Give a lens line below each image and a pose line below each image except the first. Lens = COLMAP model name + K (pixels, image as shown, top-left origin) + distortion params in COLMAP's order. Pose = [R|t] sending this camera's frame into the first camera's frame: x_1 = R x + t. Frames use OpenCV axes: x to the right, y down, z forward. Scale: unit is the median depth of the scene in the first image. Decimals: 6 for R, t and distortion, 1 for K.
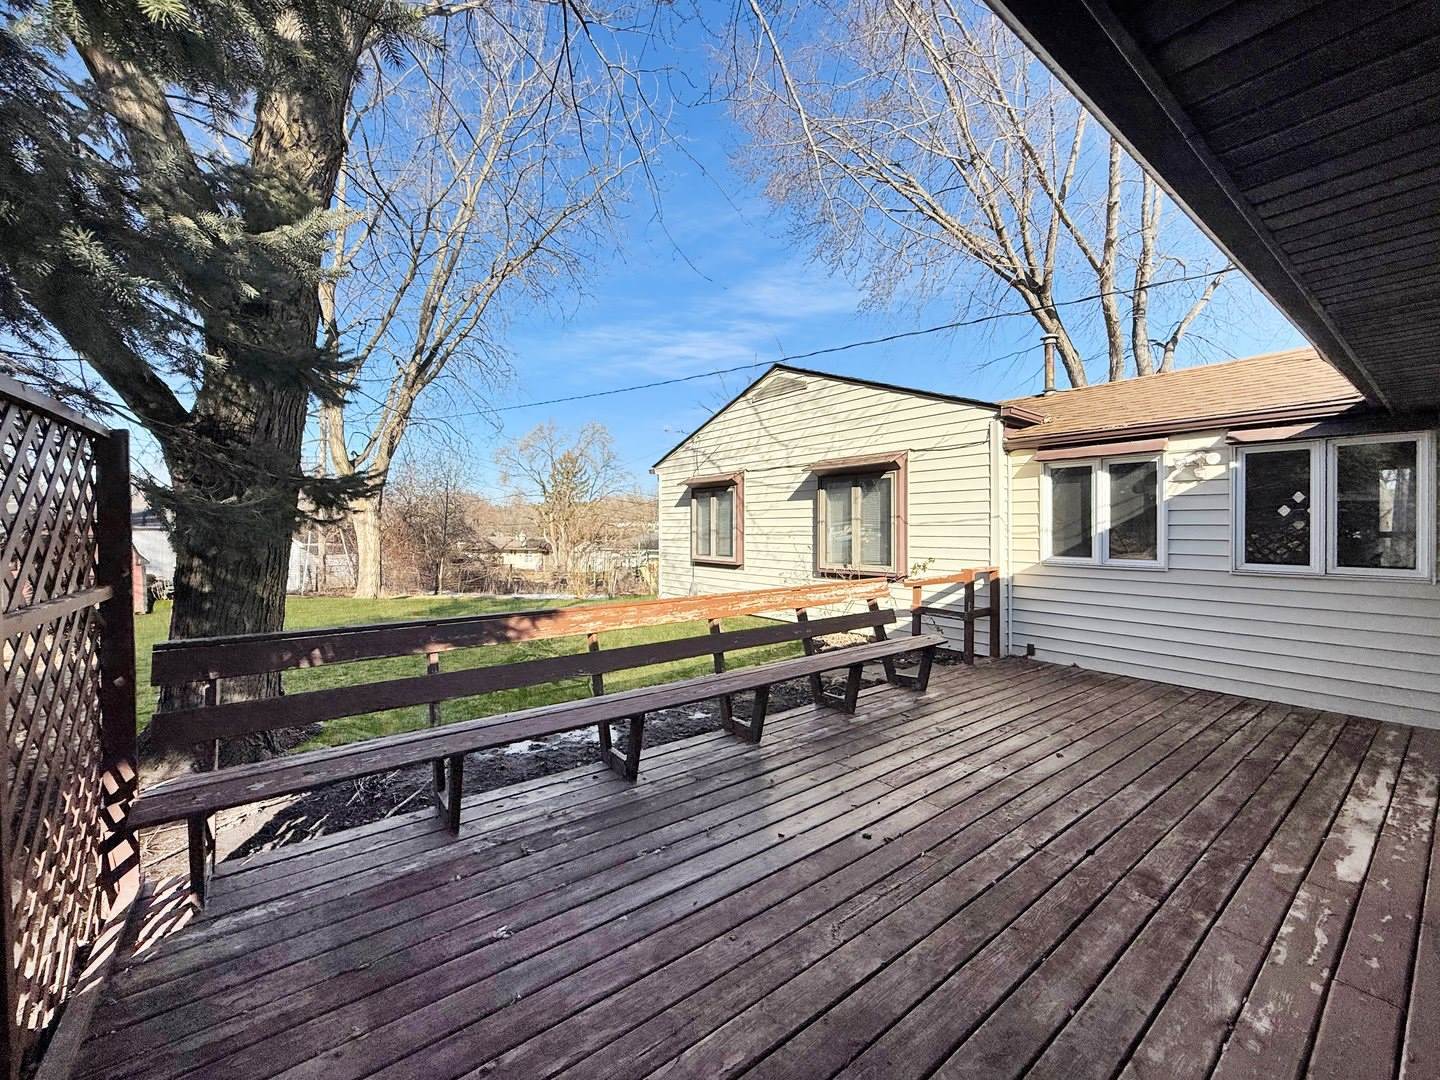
lens RADIAL K [[576.8, 0, 724.6], [0, 576.8, 530.6], [0, 0, 1]] dist [0.000573, 0.000163]
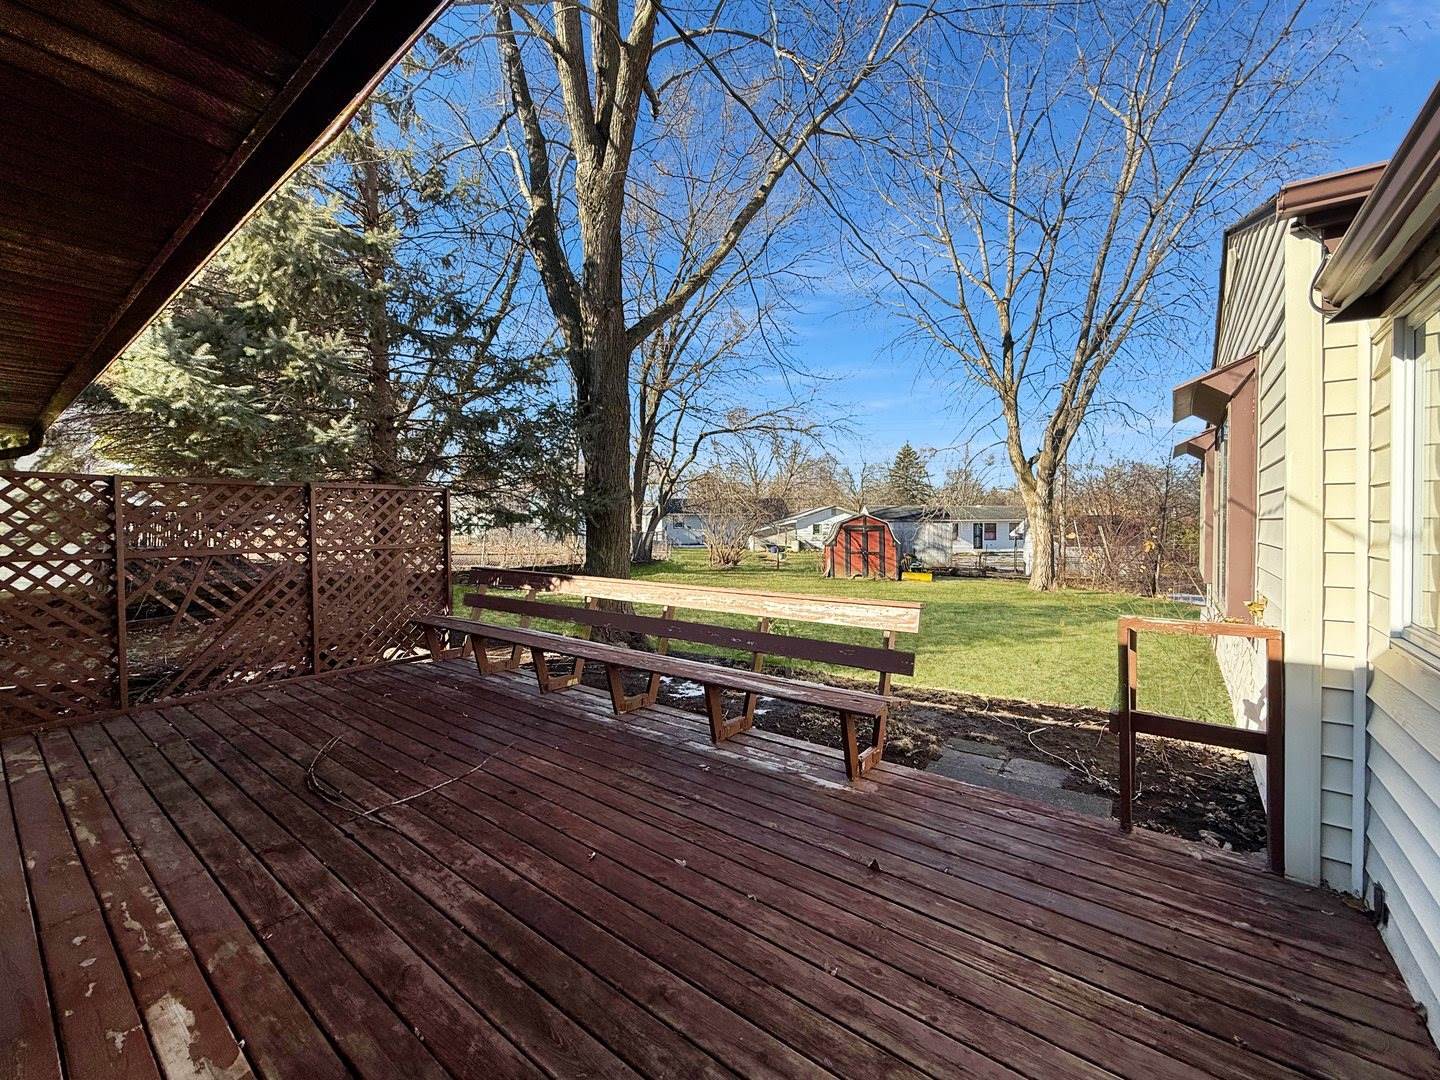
lens RADIAL K [[576.8, 0, 728.7], [0, 576.8, 532.5], [0, 0, 1]] dist [0.000573, 0.000163]
pose [[0.271665, 0.019533, -0.962194, 1.052315], [-0.003788, 0.999808, 0.019227, -0.008400], [0.962384, -0.001578, 0.271687, 0.798896]]
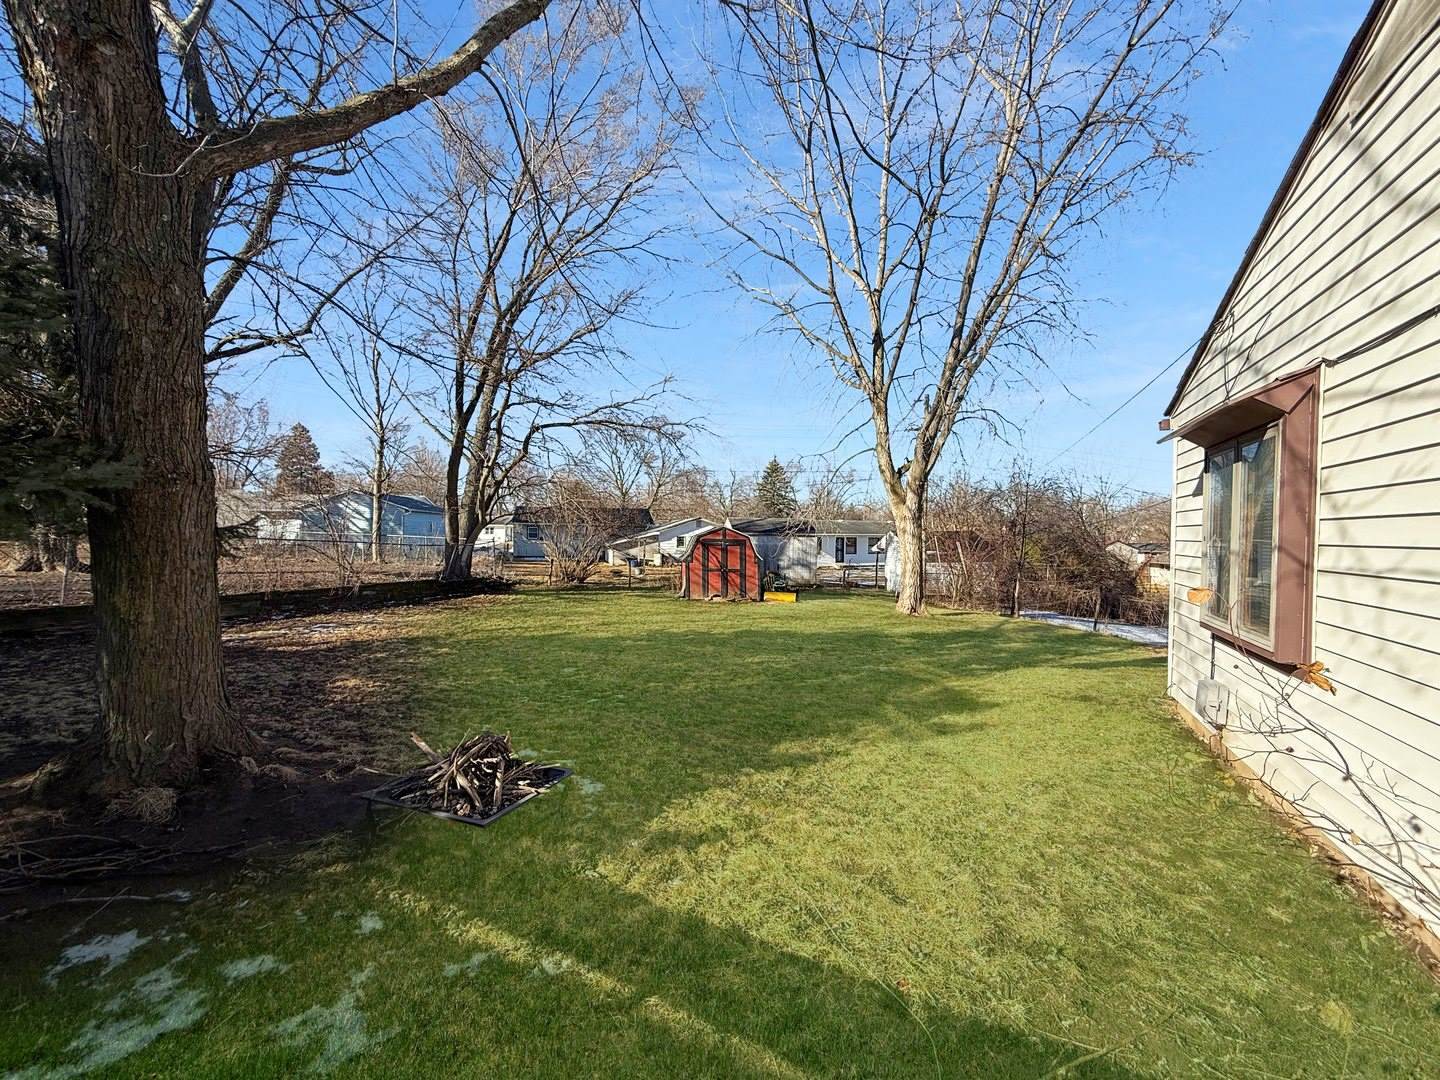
lens RADIAL K [[576.8, 0, 713.9], [0, 576.8, 542.1], [0, 0, 1]] dist [0.000573, 0.000163]
pose [[0.453349, 0.020153, -0.891105, 0.373357], [-0.016910, 0.999759, 0.014008, -0.017186], [0.891173, 0.008718, 0.453581, 1.282682]]
